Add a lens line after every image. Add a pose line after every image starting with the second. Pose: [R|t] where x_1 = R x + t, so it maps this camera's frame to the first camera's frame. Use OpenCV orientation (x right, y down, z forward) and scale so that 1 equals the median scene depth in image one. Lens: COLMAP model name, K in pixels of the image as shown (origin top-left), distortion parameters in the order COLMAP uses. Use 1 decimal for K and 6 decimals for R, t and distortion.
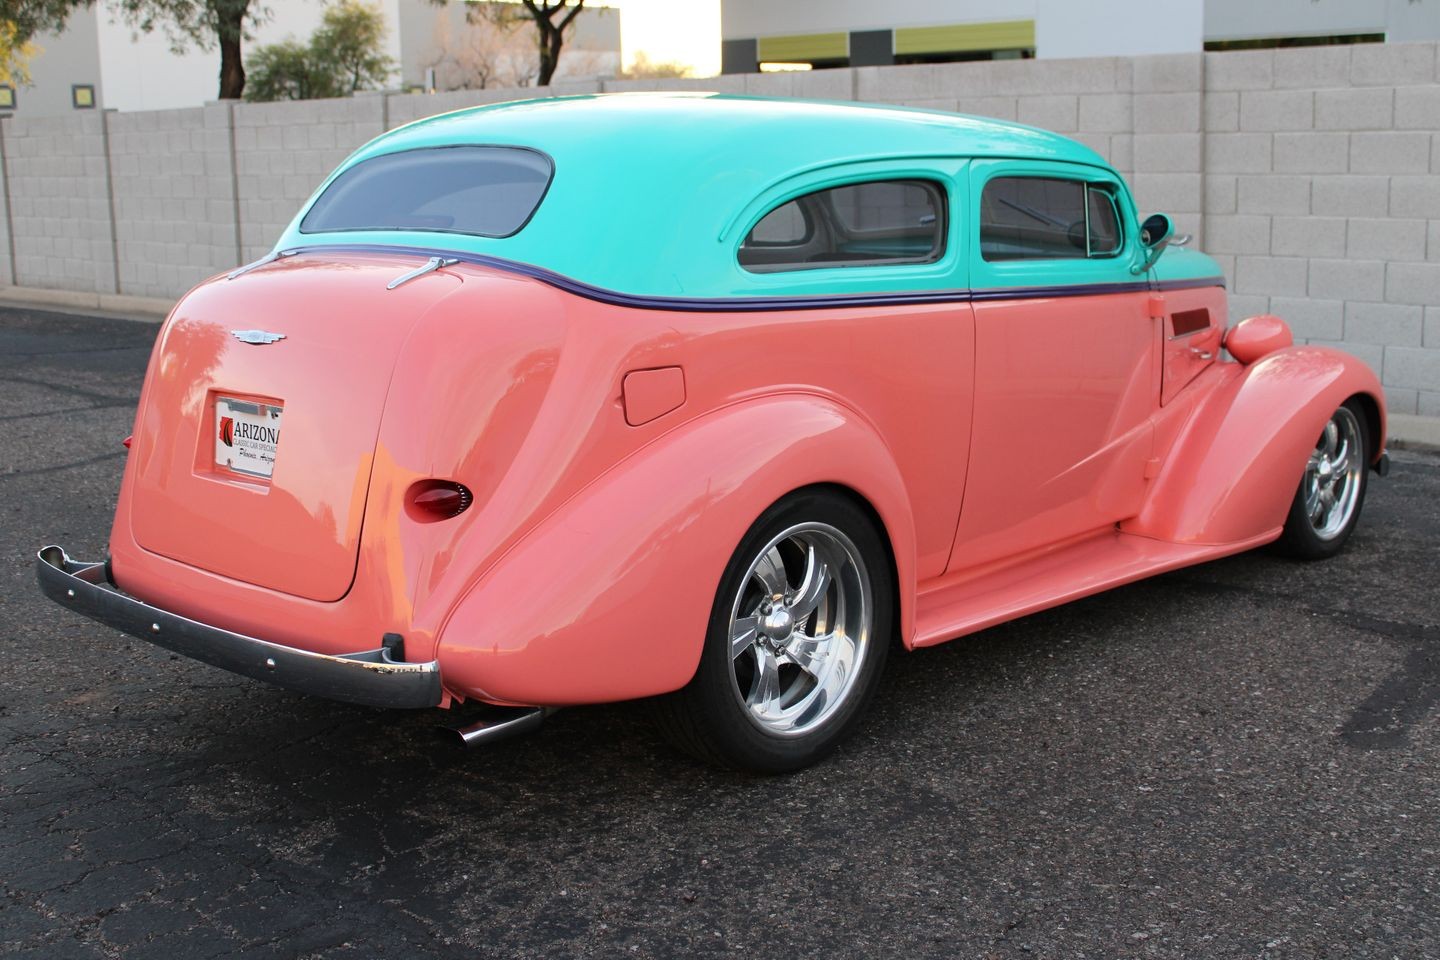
lens RADIAL K [[1804.9, 0, 677.1], [0, 1804.9, 454.9], [0, 0, 1]] dist [-0.037757, 0.000000]
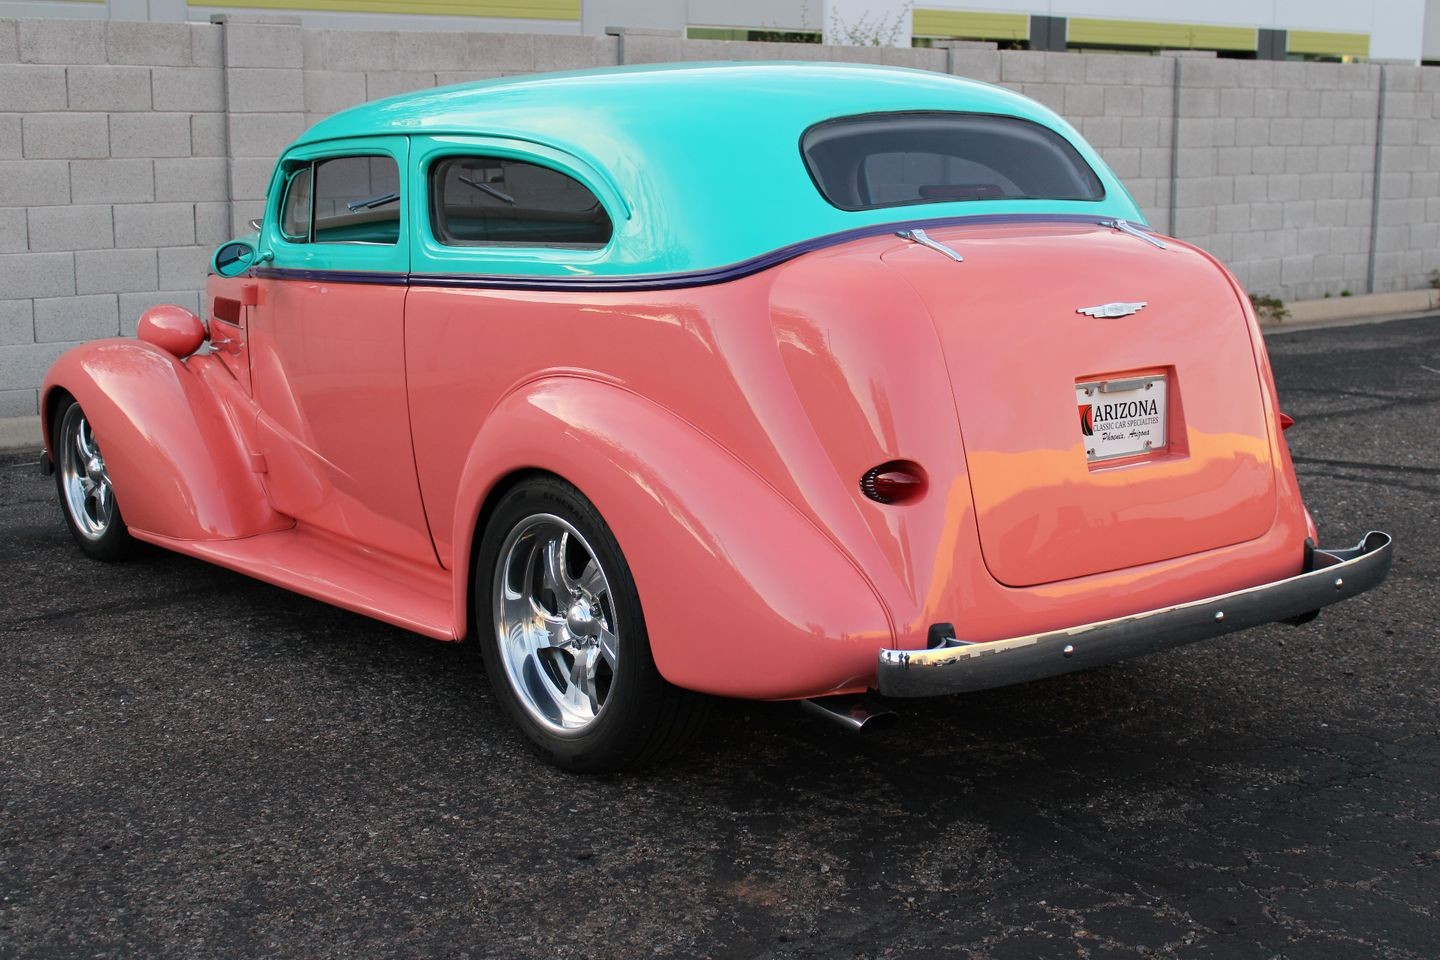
lens RADIAL K [[2076.4, 0, 729.2], [0, 2076.4, 471.2], [0, 0, 1]] dist [0.000894, 0.000000]
pose [[0.129054, -0.148368, 0.980475, -0.255634], [0.171245, 0.977224, 0.125336, -0.028753], [-0.976740, 0.151727, 0.151522, 0.204949]]
